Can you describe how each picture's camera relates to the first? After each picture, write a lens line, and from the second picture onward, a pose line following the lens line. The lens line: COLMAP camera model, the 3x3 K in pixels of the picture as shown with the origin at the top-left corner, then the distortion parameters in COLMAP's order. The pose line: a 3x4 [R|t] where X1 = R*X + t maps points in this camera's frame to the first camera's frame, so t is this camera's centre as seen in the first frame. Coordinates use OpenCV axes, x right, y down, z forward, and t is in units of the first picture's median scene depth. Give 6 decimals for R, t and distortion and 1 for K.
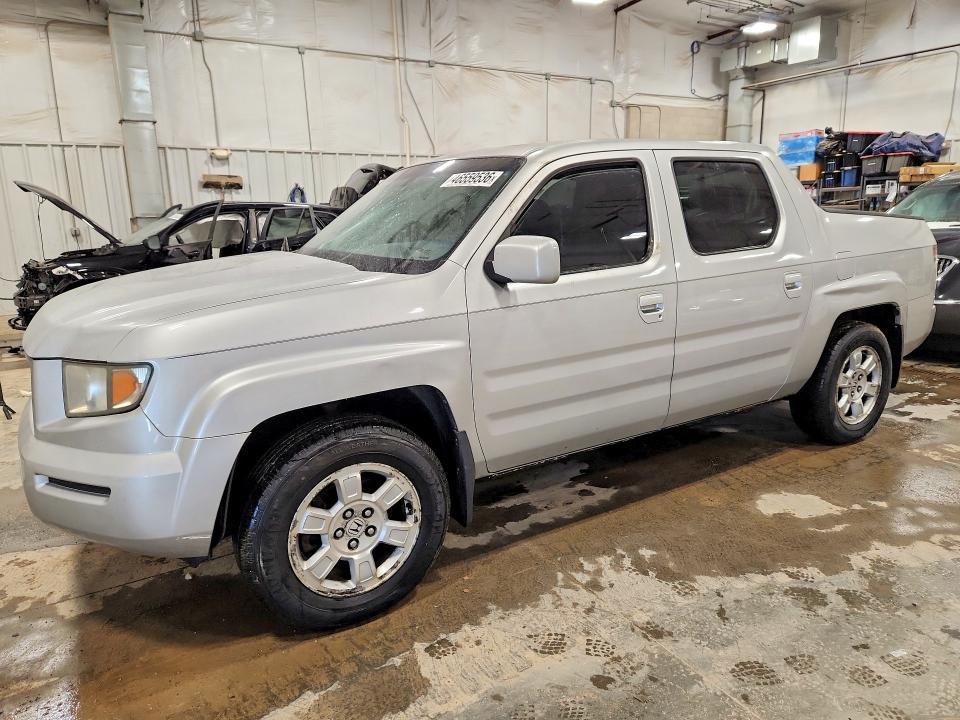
lens RADIAL K [[644.7, 0, 480.0], [0, 644.7, 360.0], [0, 0, 1]] dist [0.006075, -0.004299]
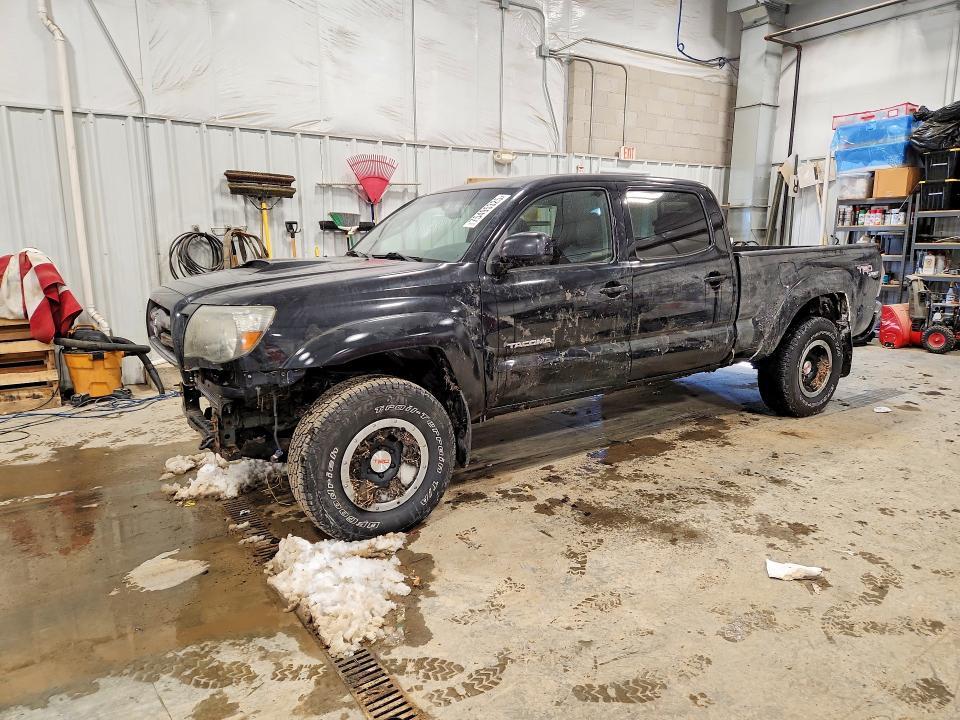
lens RADIAL K [[650.1, 0, 480.0], [0, 650.1, 360.0], [0, 0, 1]] dist [0.030627, -0.001228]
pose [[0.998091, 0.010492, 0.060860, 0.119378], [-0.007989, 0.999118, -0.041223, -0.108356], [-0.061239, 0.040658, 0.997295, 0.449574]]
